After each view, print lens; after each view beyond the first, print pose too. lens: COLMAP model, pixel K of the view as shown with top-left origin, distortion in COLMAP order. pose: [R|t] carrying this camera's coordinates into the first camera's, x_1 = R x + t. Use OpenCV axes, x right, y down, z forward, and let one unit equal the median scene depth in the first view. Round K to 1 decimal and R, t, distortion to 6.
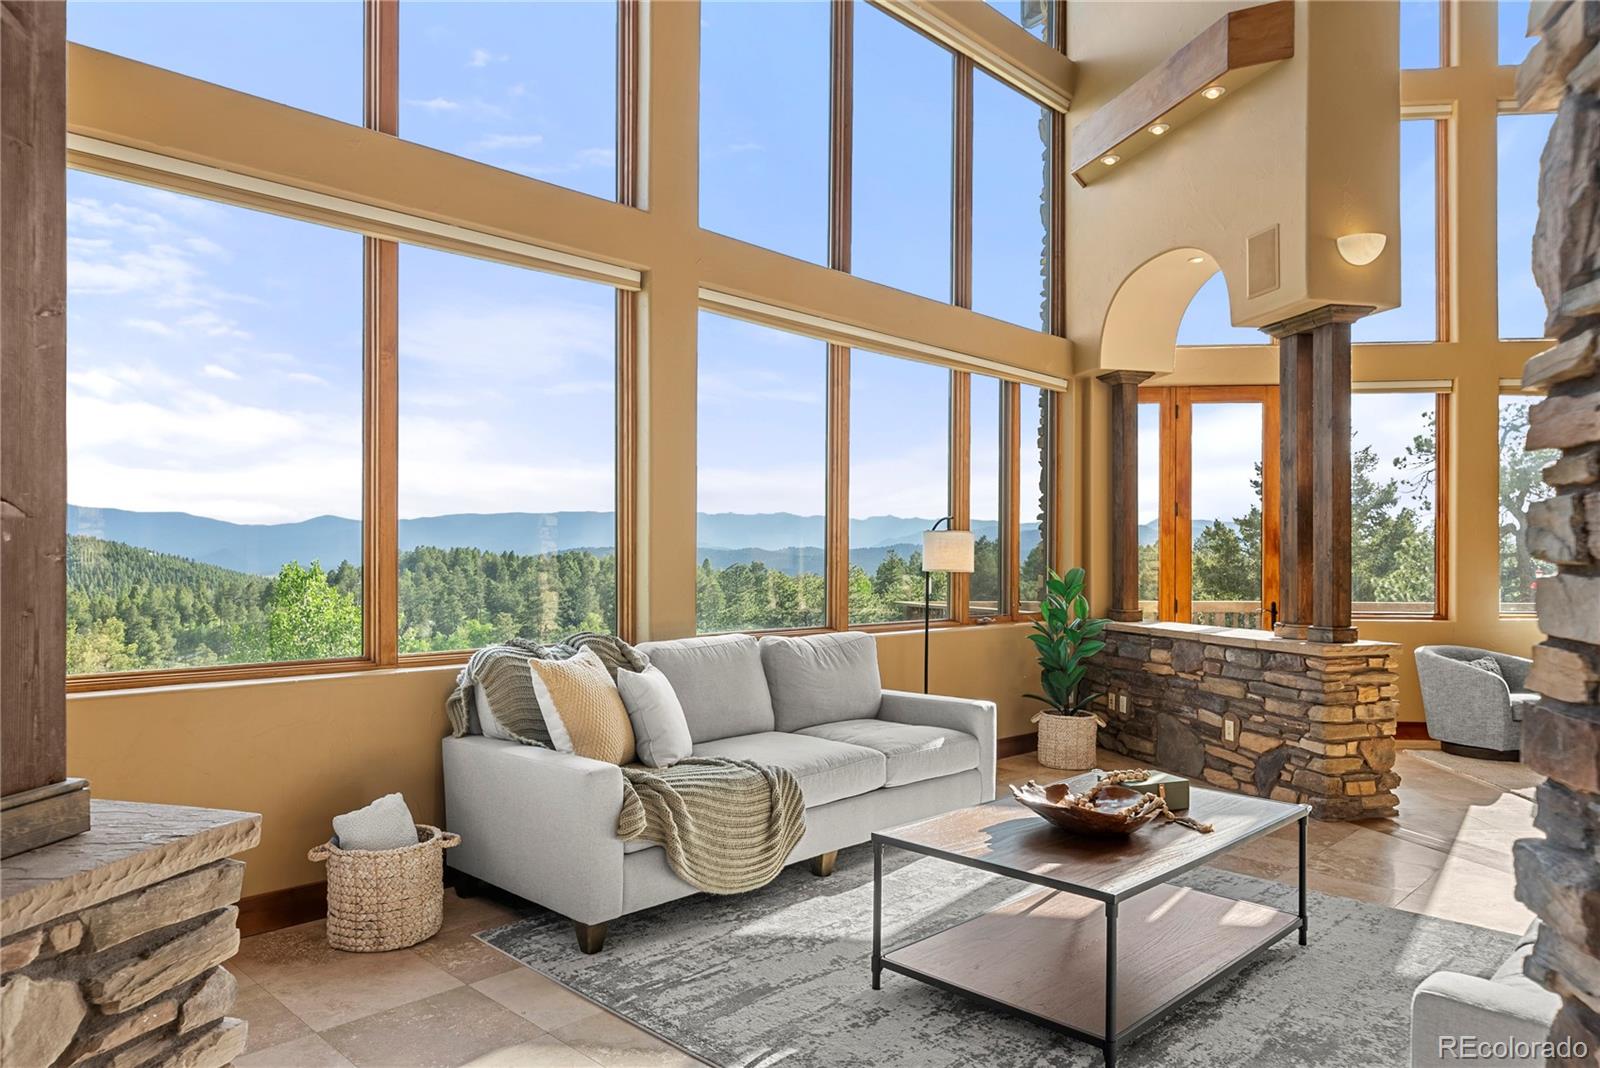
lens RADIAL K [[1037.1, 0, 802.1], [0, 1037.1, 548.1], [0, 0, 1]] dist [0.003077, -0.000436]
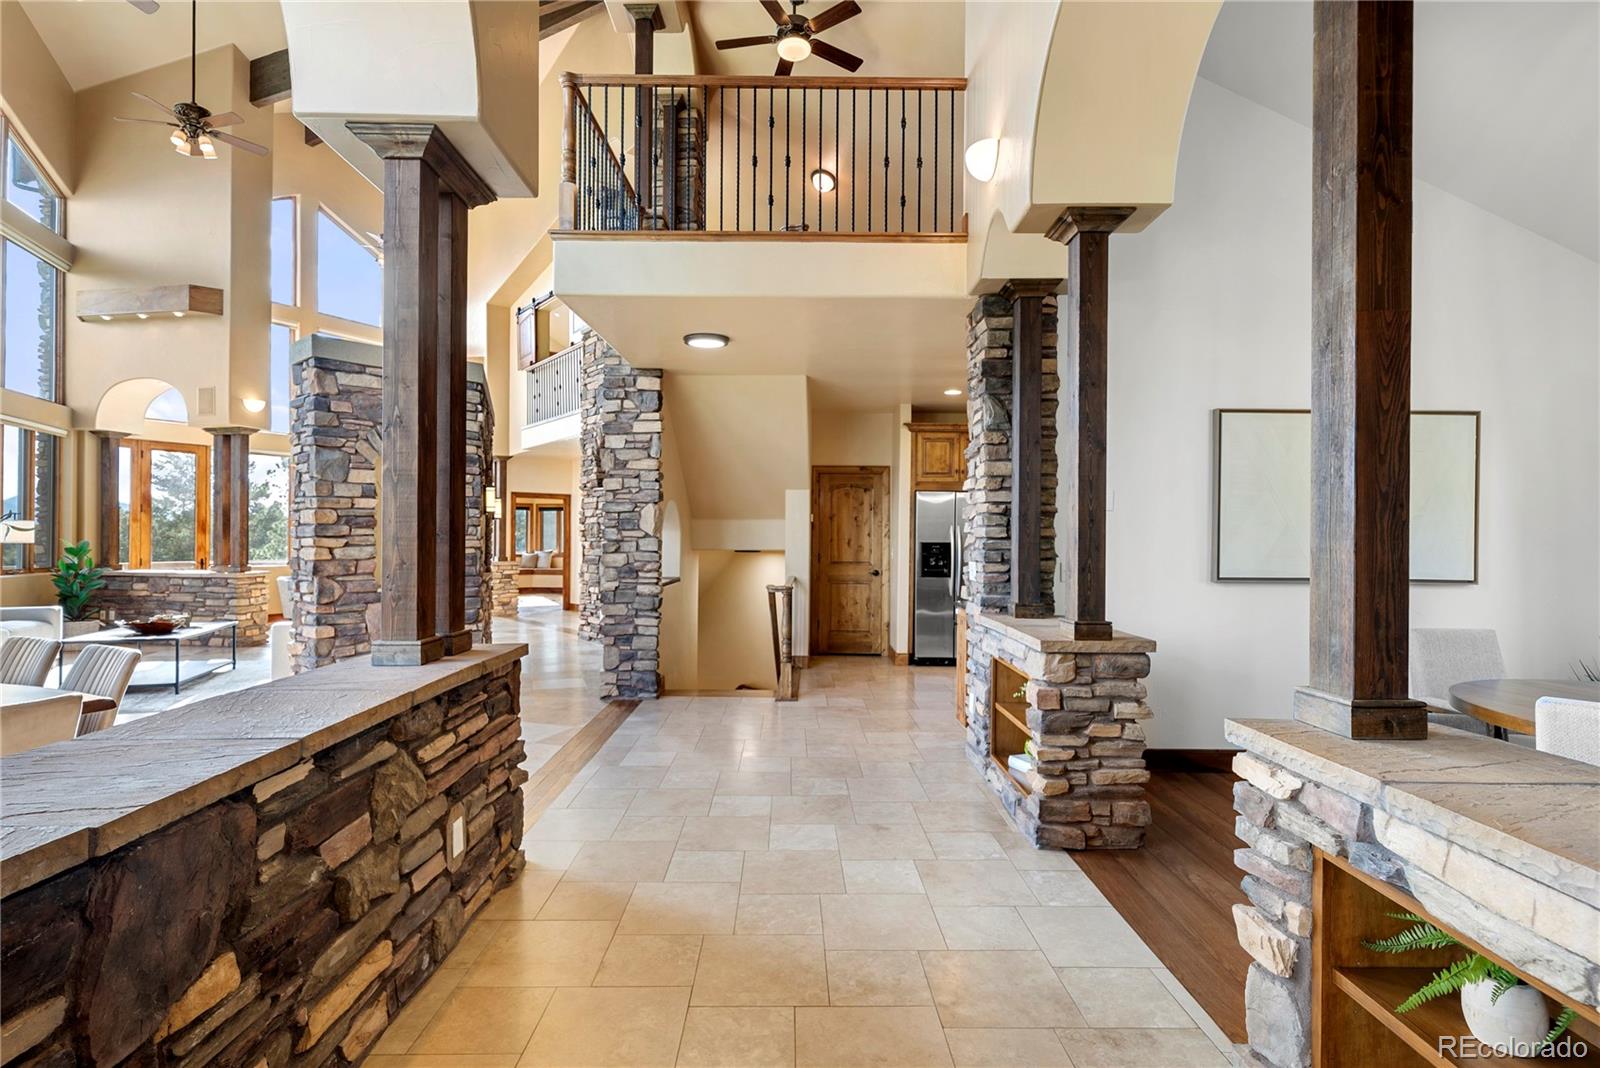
lens RADIAL K [[777.0, 0, 785.6], [0, 777.0, 536.7], [0, 0, 1]] dist [0.005280, 0.000206]
pose [[0.448571, -0.000451, 0.893747, -0.452784], [-0.010052, 0.999934, 0.005550, -0.009007], [-0.893691, -0.011473, 0.448537, -0.790826]]
